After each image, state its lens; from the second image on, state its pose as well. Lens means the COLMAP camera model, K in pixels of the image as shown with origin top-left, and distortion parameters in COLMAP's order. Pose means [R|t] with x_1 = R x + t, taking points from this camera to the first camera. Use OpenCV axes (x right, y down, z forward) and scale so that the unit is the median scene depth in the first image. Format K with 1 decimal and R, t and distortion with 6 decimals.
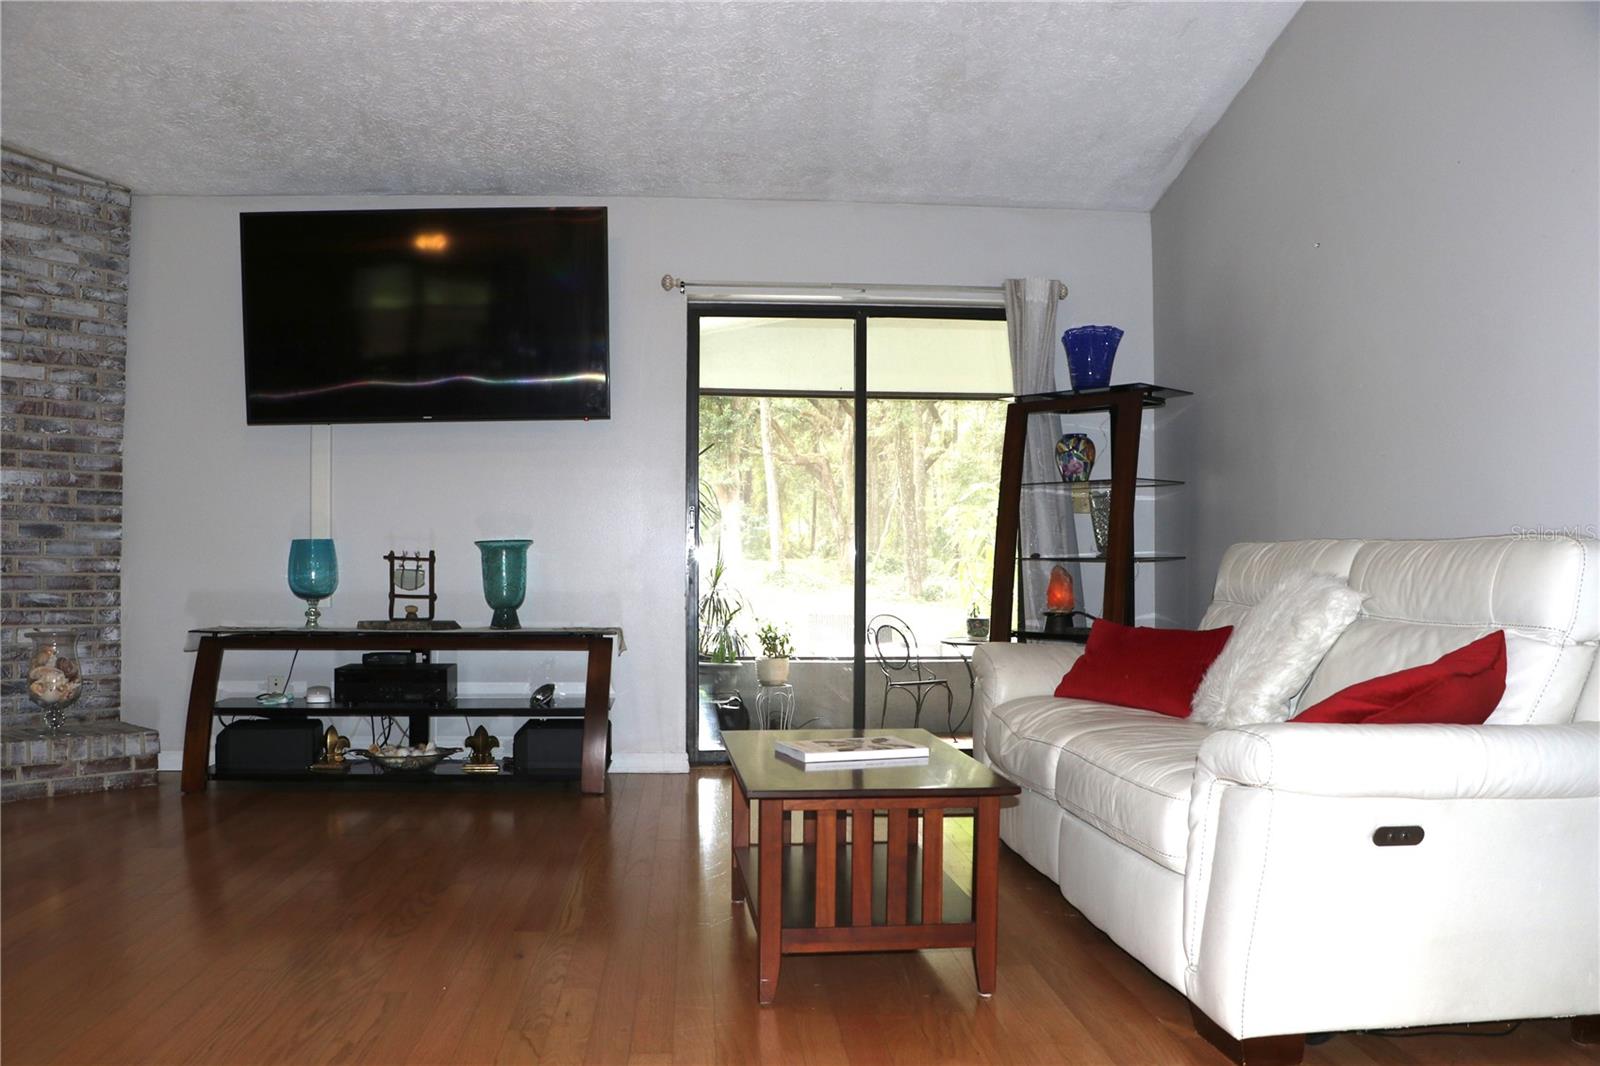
lens RADIAL K [[1313.6, 0, 808.3], [0, 1313.6, 551.5], [0, 0, 1]] dist [-0.180000, 0.150083]
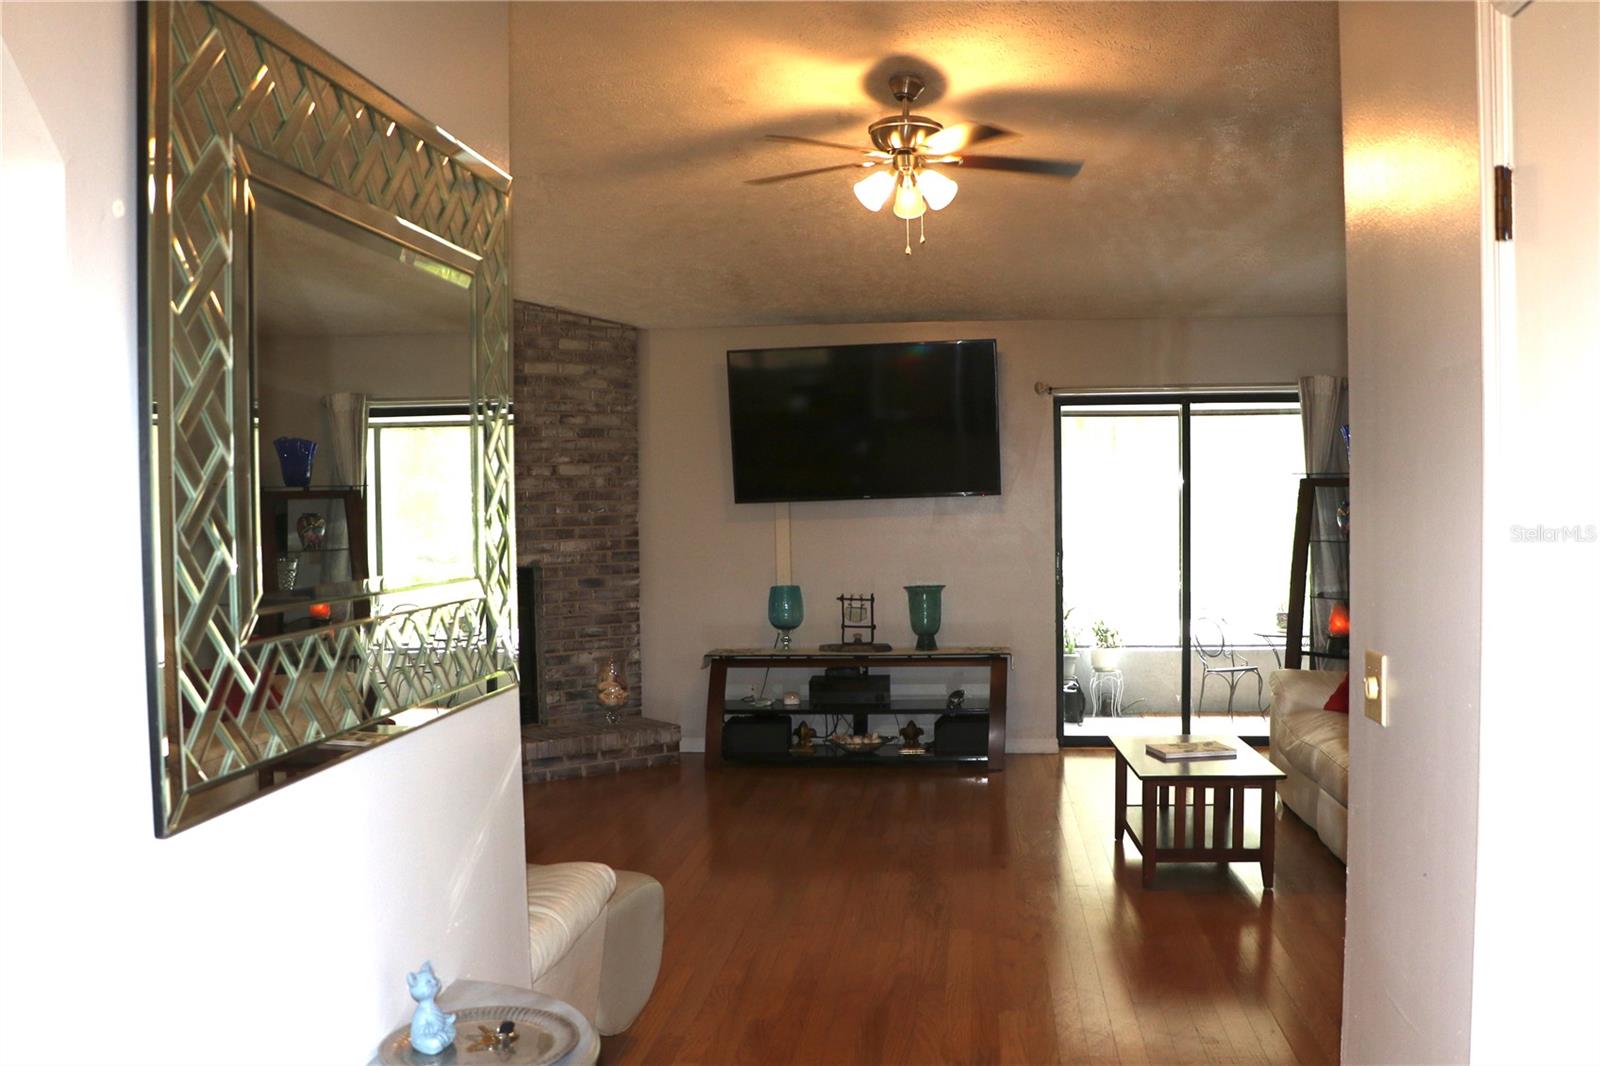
lens RADIAL K [[1523.7, 0, 799.8], [0, 1523.7, 555.1], [0, 0, 1]] dist [-0.166161, 0.001685]
pose [[0.980838, -0.009472, -0.194596, -0.051663], [0.020018, 0.998431, 0.052302, -0.128945], [0.193795, -0.055195, 0.979488, -0.602954]]
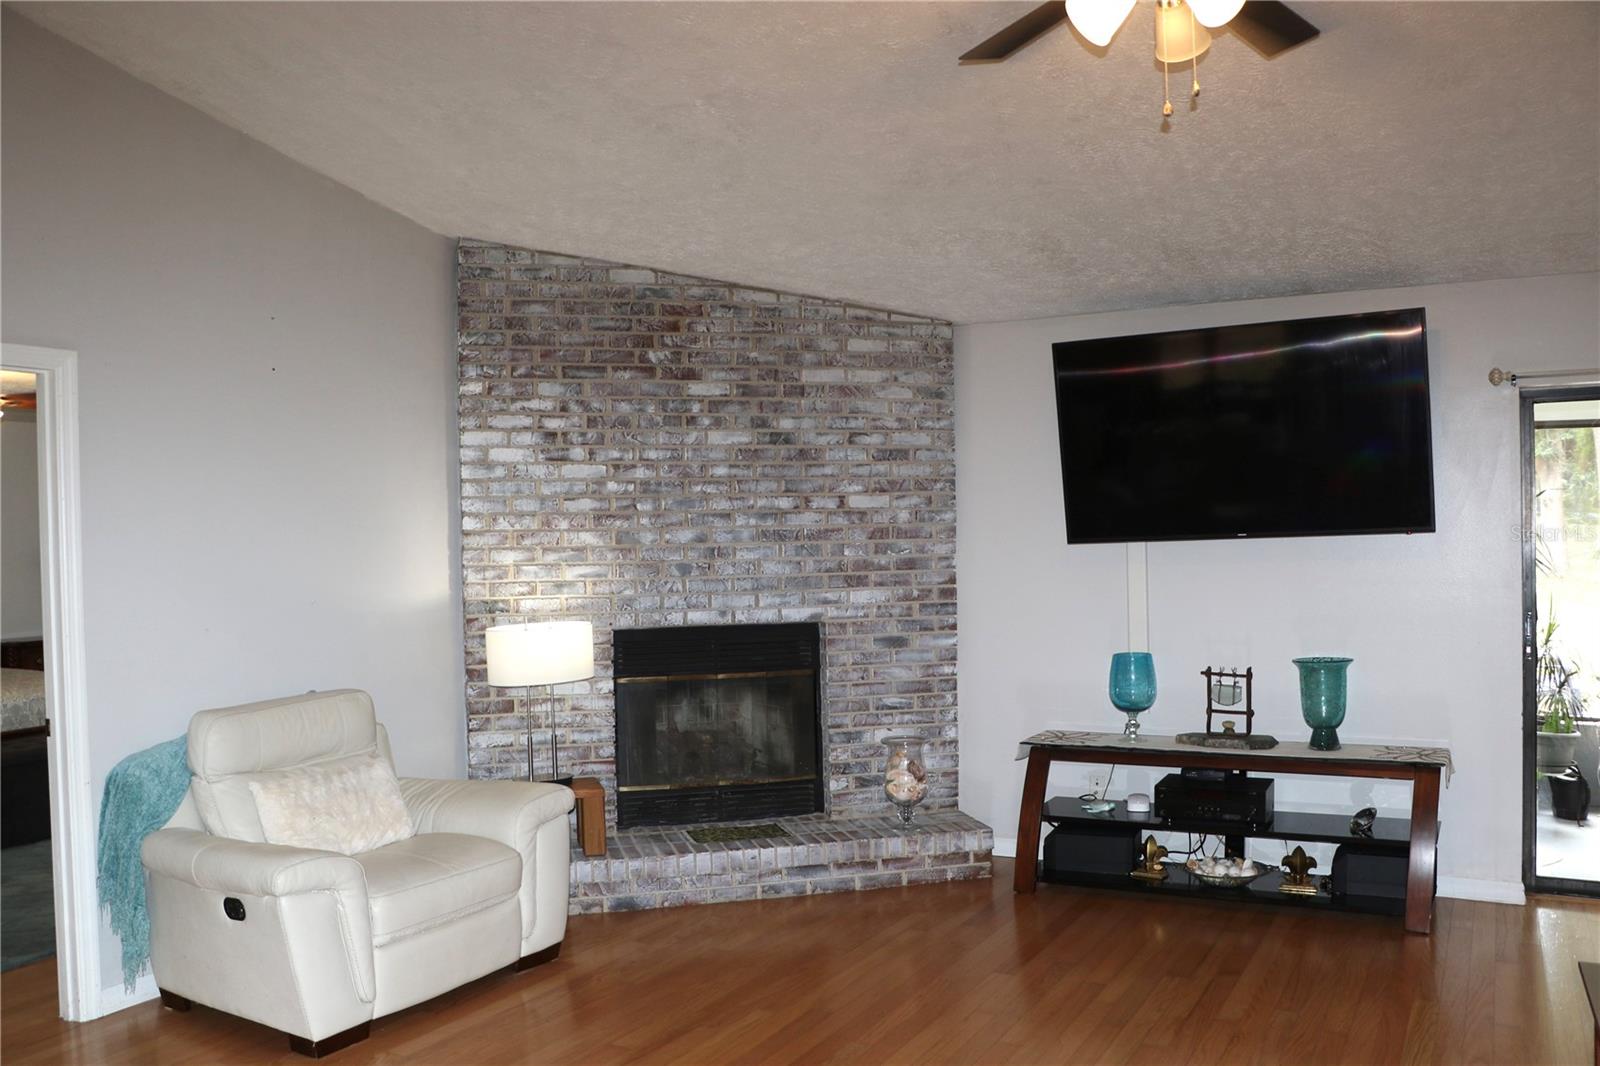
lens RADIAL K [[1313.6, 0, 808.3], [0, 1313.6, 551.5], [0, 0, 1]] dist [-0.180000, 0.150083]
pose [[0.830084, -0.008809, -0.557569, -0.017982], [0.028532, 0.999236, 0.026690, -0.128247], [0.556908, -0.038063, 0.829701, -0.012470]]
